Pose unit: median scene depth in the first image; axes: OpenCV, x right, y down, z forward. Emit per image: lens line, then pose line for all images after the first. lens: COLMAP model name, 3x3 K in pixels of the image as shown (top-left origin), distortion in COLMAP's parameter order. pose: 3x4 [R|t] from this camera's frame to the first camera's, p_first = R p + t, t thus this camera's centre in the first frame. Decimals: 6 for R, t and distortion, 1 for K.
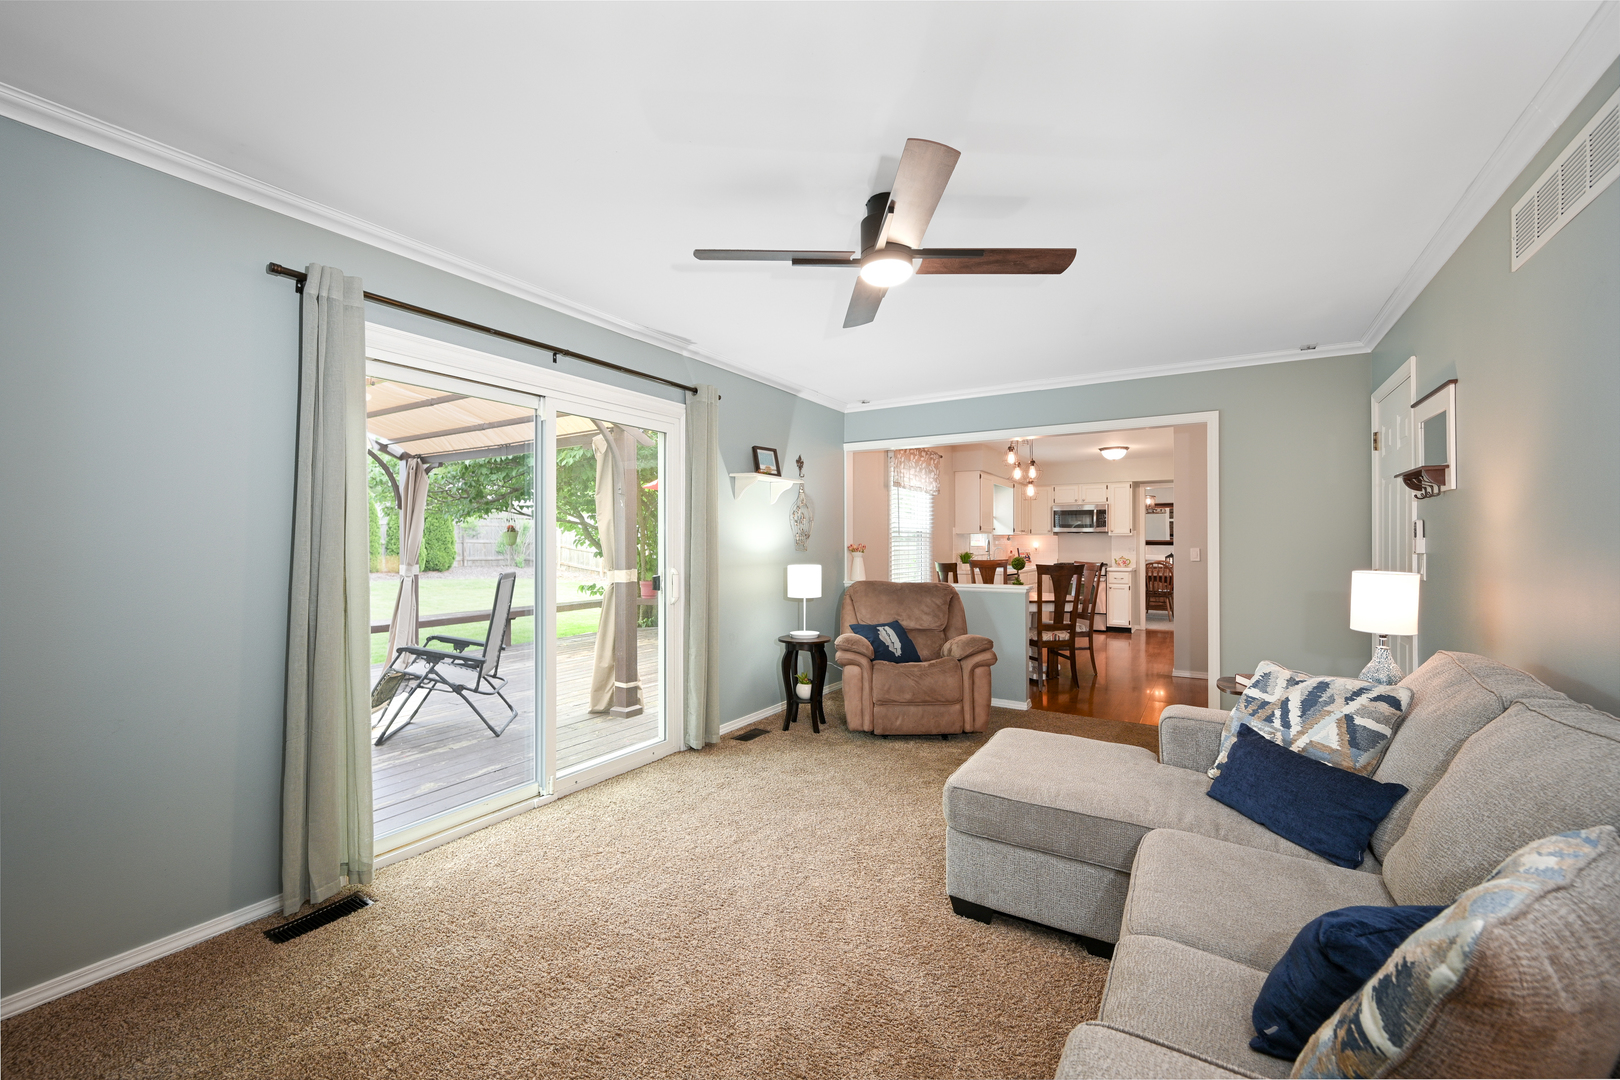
lens RADIAL K [[689.1, 0, 802.5], [0, 689.1, 531.9], [0, 0, 1]] dist [0.000368, 0.000160]
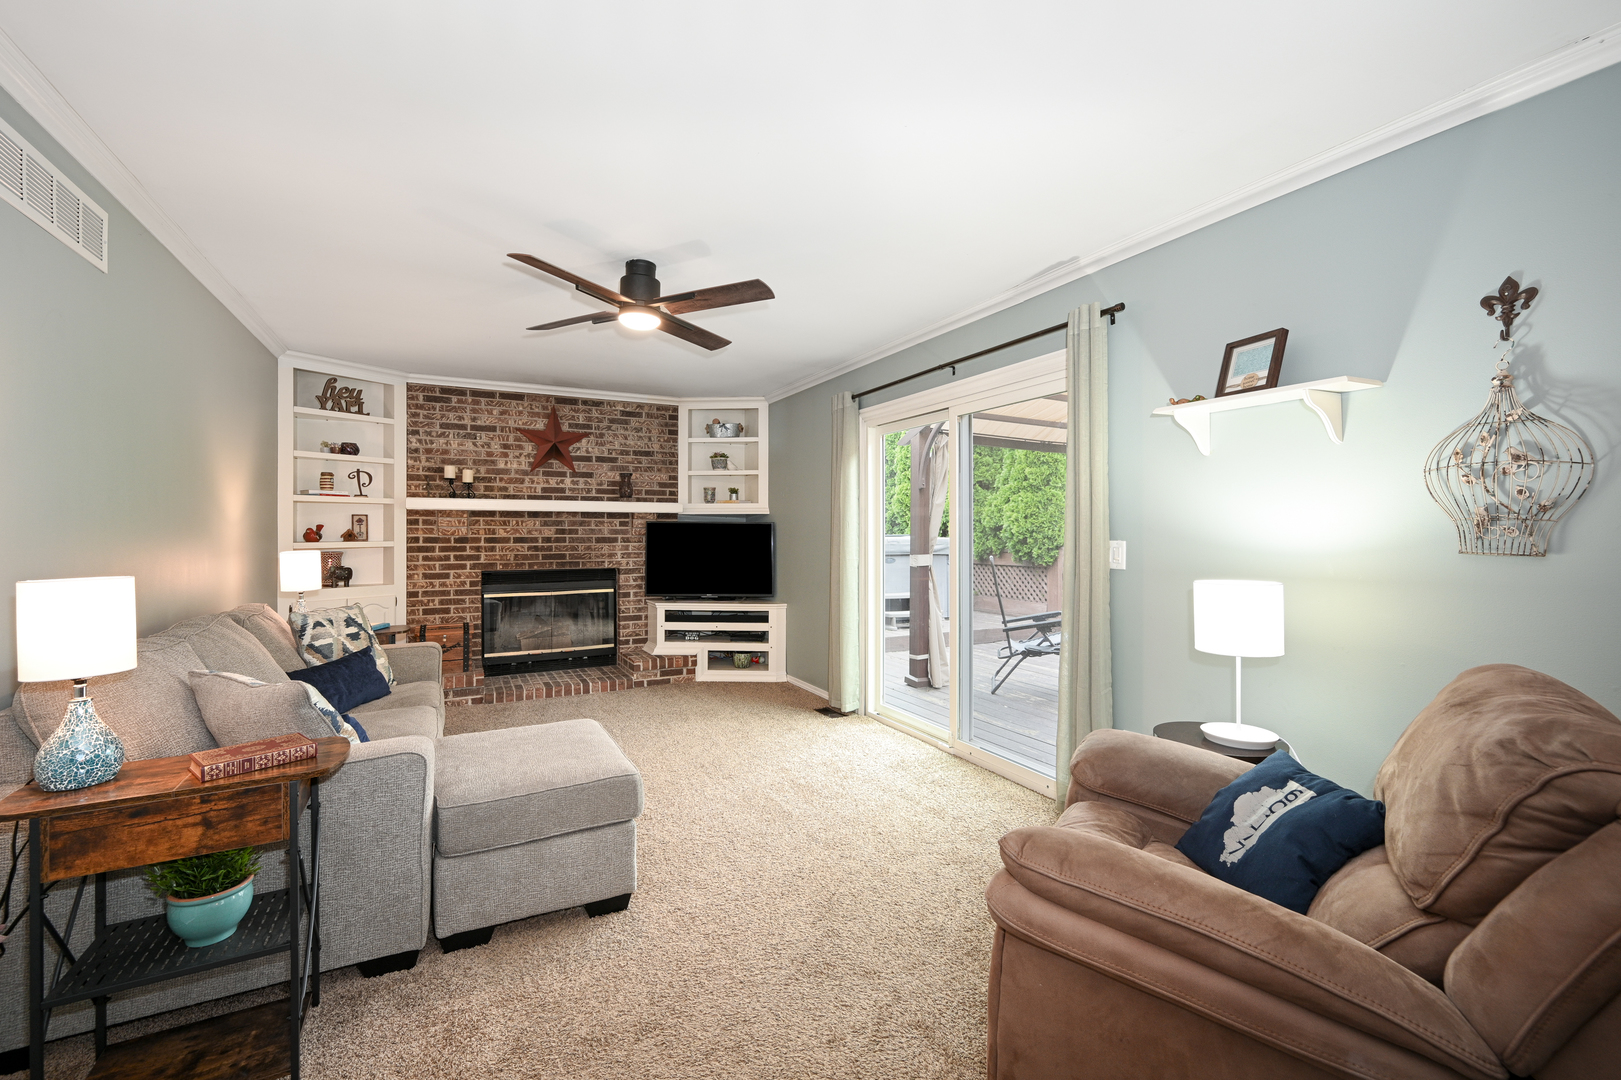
lens RADIAL K [[689.5, 0, 803.0], [0, 689.5, 531.9], [0, 0, 1]] dist [0.000368, 0.000160]
pose [[-0.533769, -0.002047, -0.845628, 0.534890], [0.008075, 0.999939, -0.007517, 0.016833], [0.845592, -0.010841, -0.533720, 1.002415]]
